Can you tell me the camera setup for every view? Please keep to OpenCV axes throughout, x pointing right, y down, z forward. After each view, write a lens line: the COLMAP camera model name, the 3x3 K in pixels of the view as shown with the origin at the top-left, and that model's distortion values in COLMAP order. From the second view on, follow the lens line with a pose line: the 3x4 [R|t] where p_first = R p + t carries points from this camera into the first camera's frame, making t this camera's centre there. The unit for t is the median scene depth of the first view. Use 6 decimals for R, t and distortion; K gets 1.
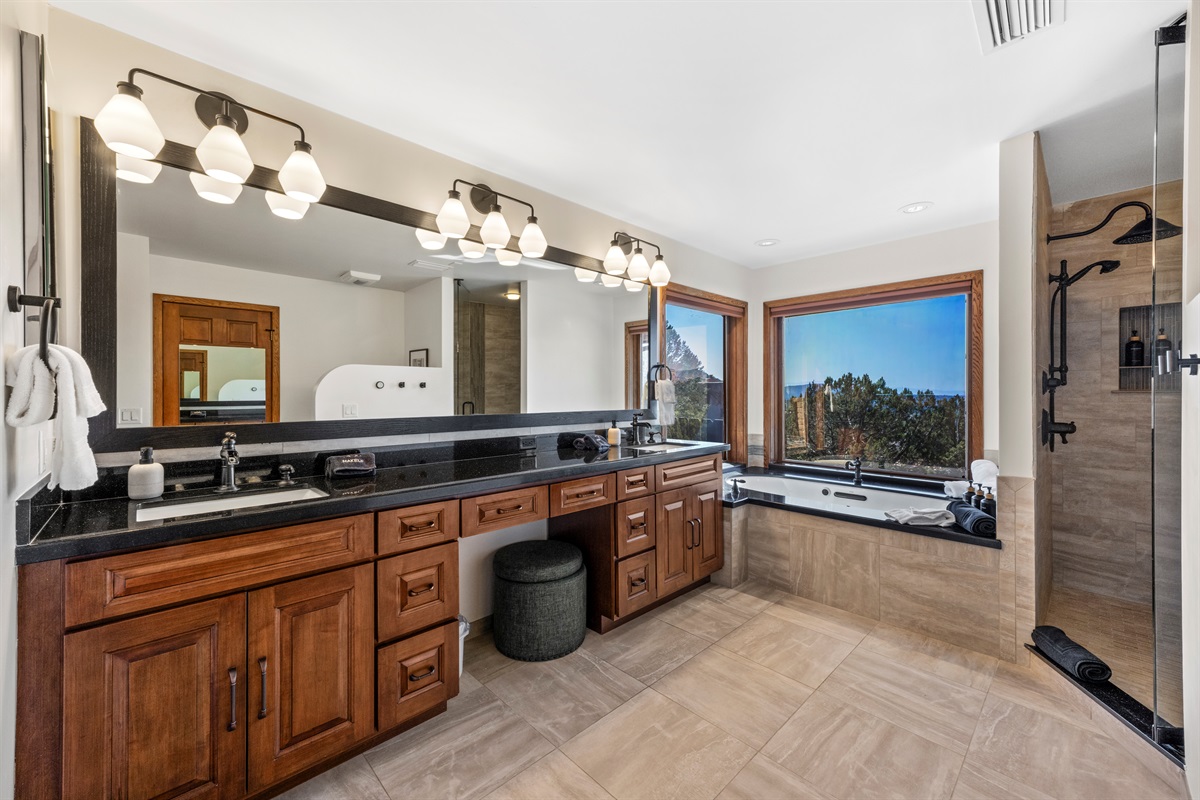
lens RADIAL K [[468.7, 0, 602.9], [0, 468.7, 390.3], [0, 0, 1]] dist [0.011090, 0.000102]
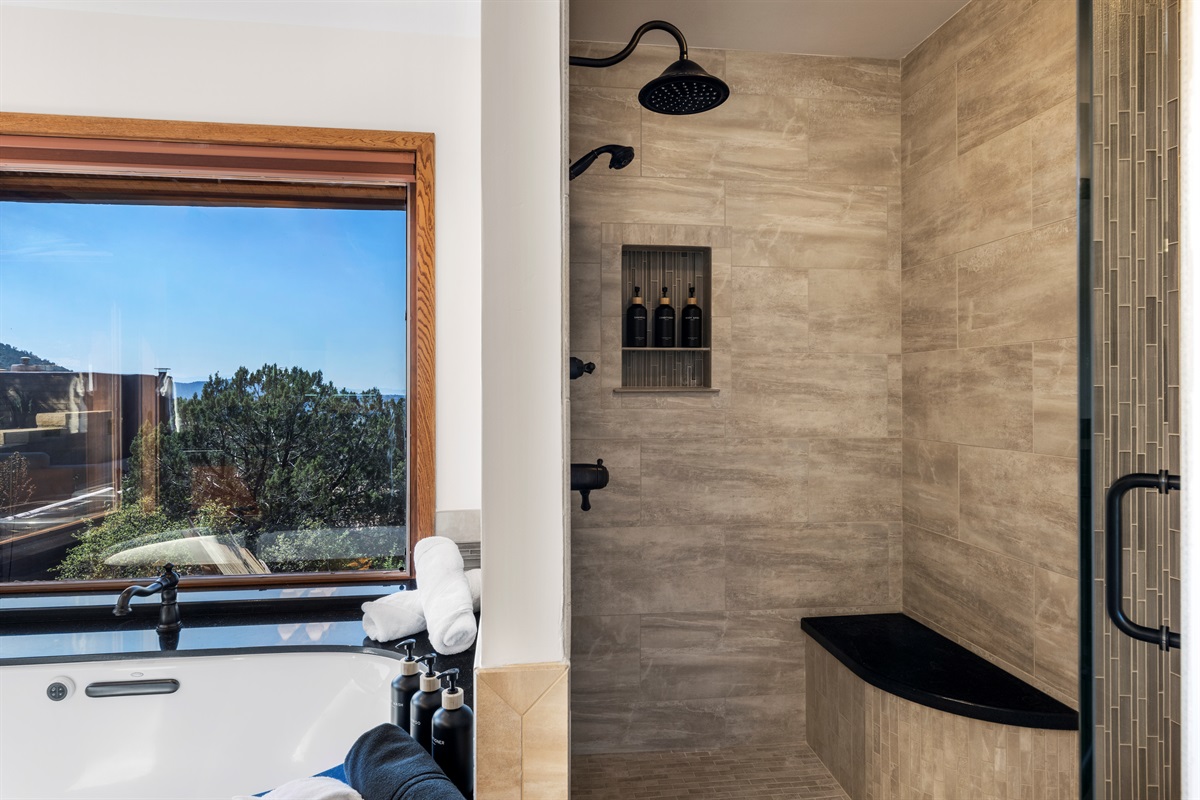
lens RADIAL K [[680.6, 0, 600.0], [0, 680.6, 400.0], [0, 0, 1]] dist [0.002140, 0.000907]
pose [[0.604946, -0.008706, 0.796219, 0.353606], [-0.005122, 0.999877, 0.014825, 0.002033], [-0.796250, -0.013046, 0.604827, 0.444680]]
